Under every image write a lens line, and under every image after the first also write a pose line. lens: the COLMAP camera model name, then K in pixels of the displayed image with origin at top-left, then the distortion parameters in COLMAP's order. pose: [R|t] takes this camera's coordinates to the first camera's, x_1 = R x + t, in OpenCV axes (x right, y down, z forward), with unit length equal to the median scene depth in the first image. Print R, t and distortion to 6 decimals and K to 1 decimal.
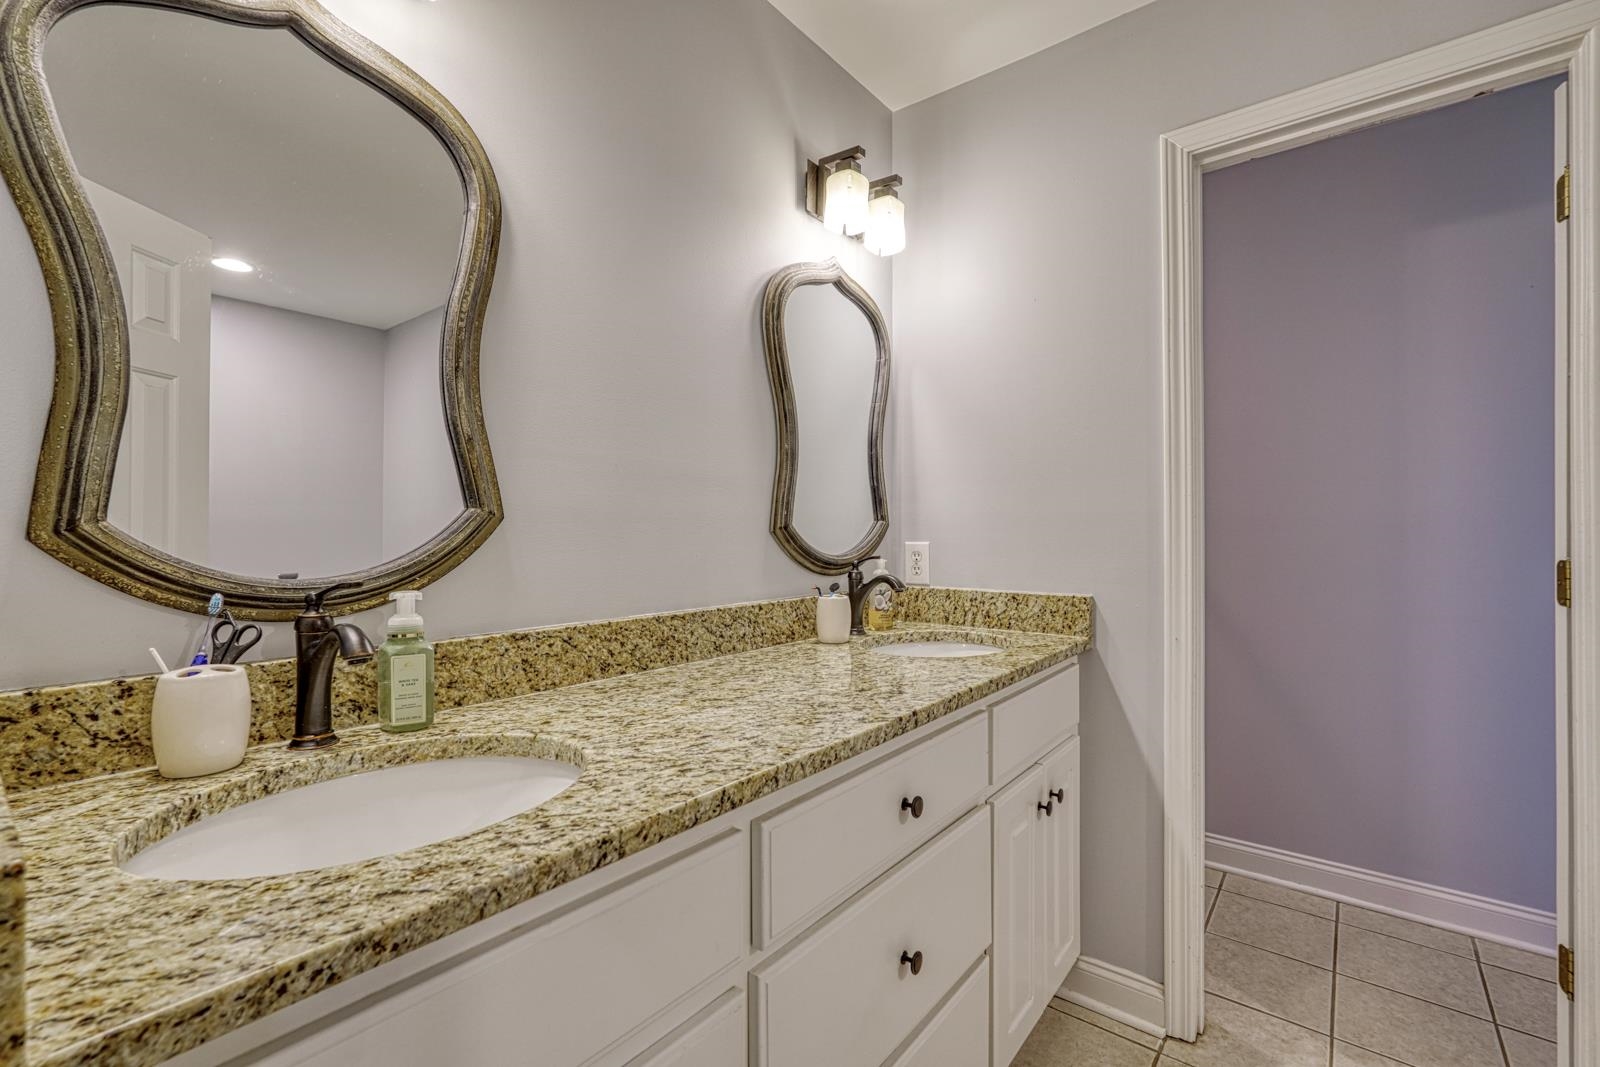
lens RADIAL K [[700.6, 0, 796.7], [0, 700.6, 531.3], [0, 0, 1]] dist [-0.015470, 0.004670]
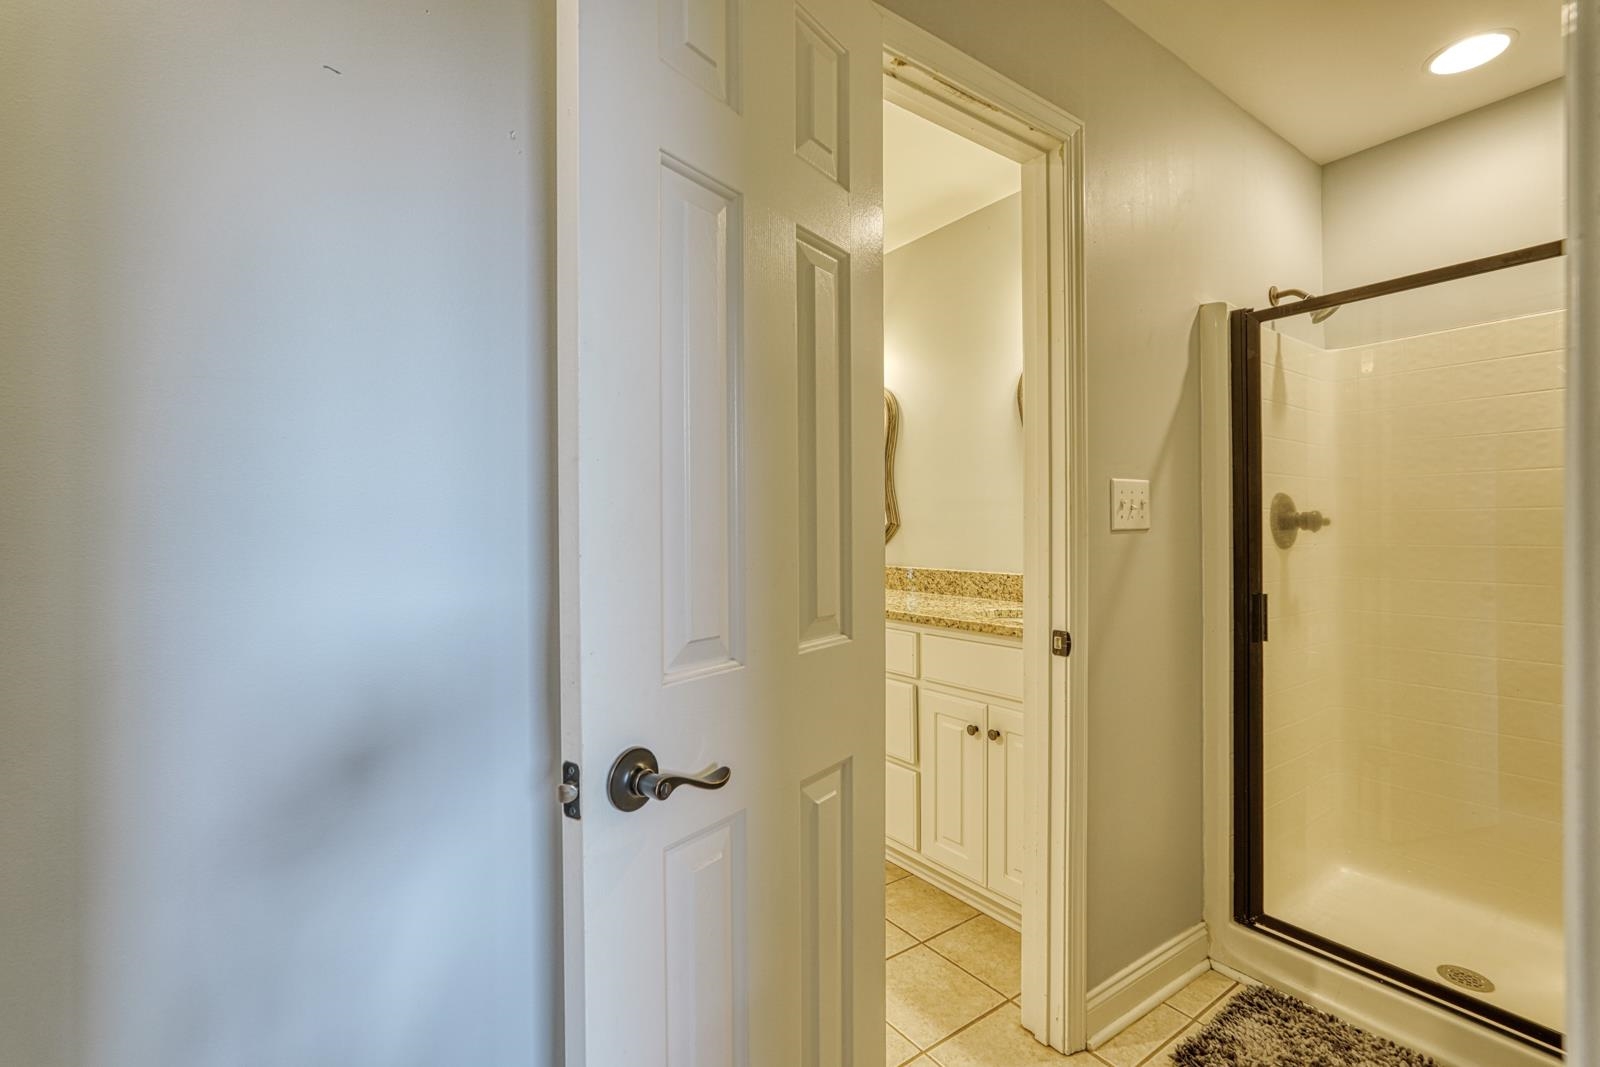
lens RADIAL K [[700.6, 0, 799.3], [0, 700.6, 535.0], [0, 0, 1]] dist [-0.015470, 0.004670]
pose [[-0.286164, 0.002696, -0.958177, 2.923561], [0.000289, 0.999996, 0.002727, 0.014227], [0.958181, 0.000503, -0.286164, 1.770411]]
